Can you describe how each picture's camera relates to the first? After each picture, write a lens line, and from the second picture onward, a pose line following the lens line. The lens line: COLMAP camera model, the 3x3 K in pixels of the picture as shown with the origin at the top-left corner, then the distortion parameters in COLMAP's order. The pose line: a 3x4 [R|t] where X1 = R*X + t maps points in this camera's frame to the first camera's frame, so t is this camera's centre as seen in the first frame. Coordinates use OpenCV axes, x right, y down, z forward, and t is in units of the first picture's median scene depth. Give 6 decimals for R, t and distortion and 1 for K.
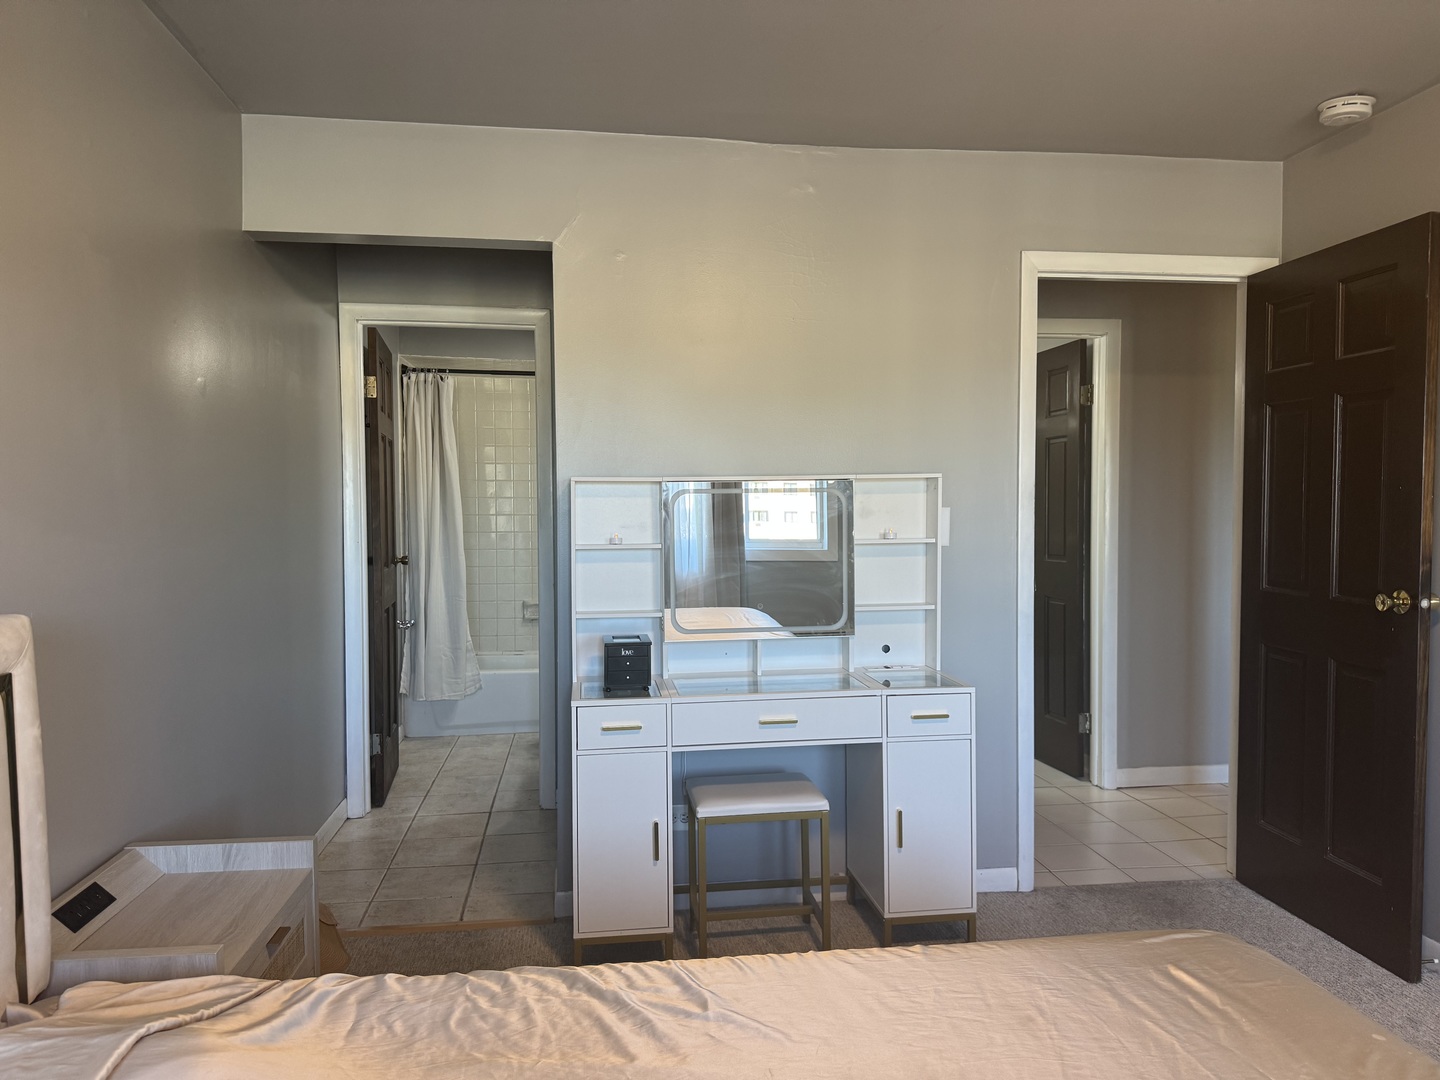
lens RADIAL K [[1024.9, 0, 716.6], [0, 1024.9, 543.4], [0, 0, 1]] dist [0.003990, 0.000285]
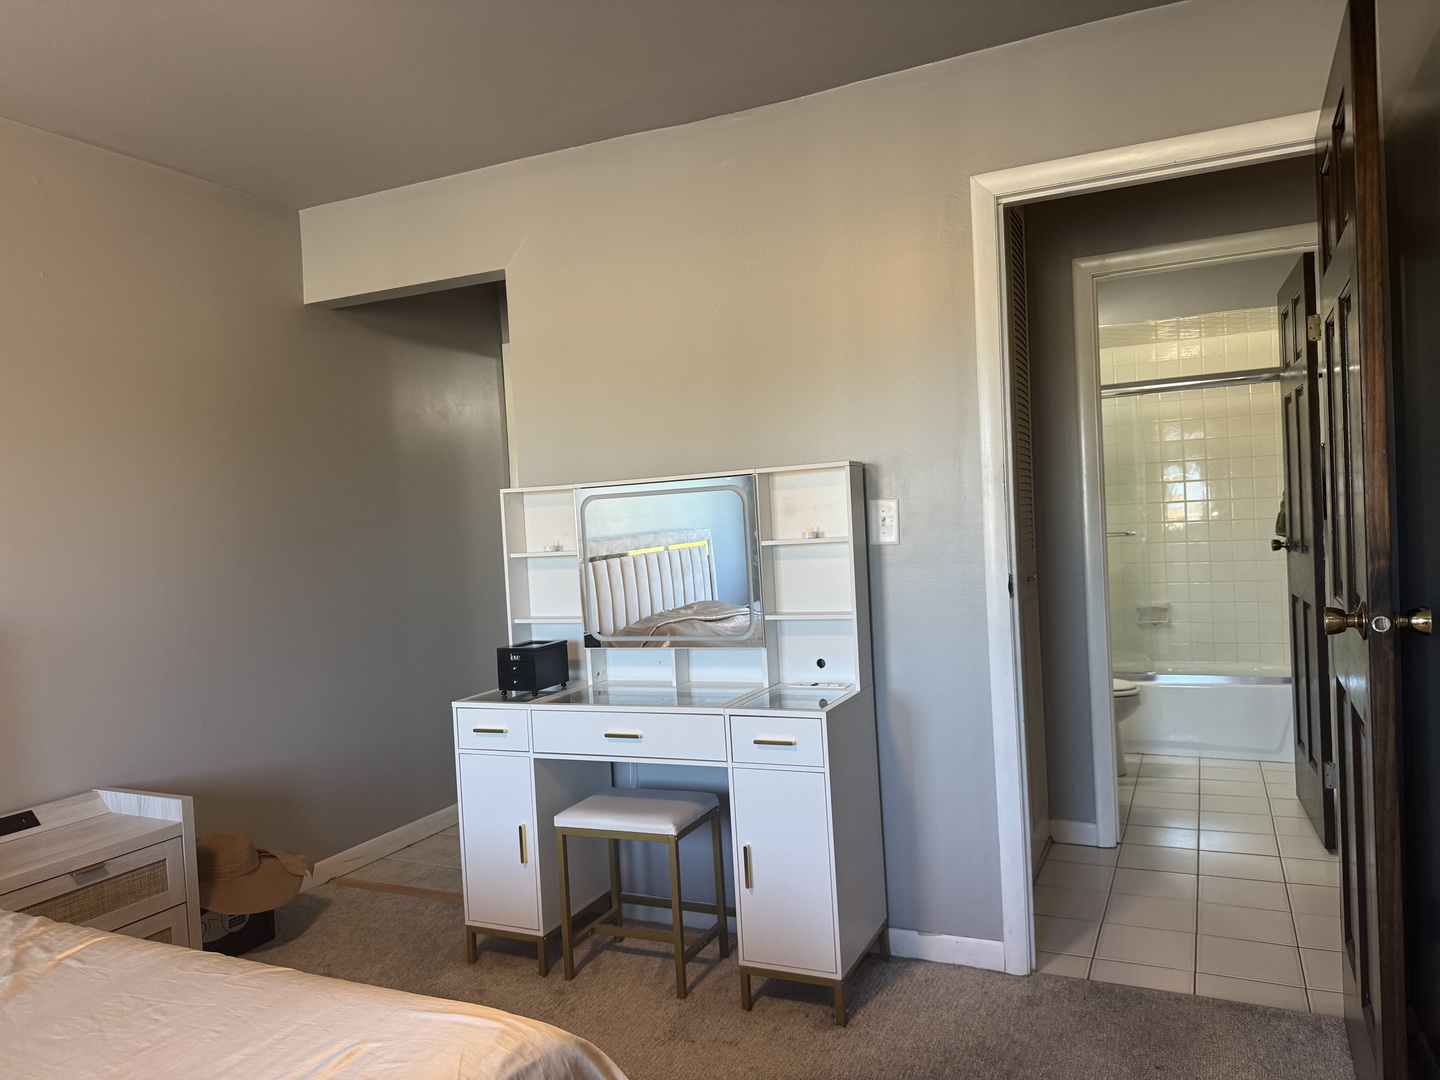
lens RADIAL K [[1024.9, 0, 717.5], [0, 1024.9, 542.7], [0, 0, 1]] dist [0.003990, 0.000285]
pose [[0.837602, -0.029352, -0.545492, 0.646915], [0.027815, 0.999552, -0.011074, 0.007694], [0.545573, -0.005897, 0.838043, 0.245373]]
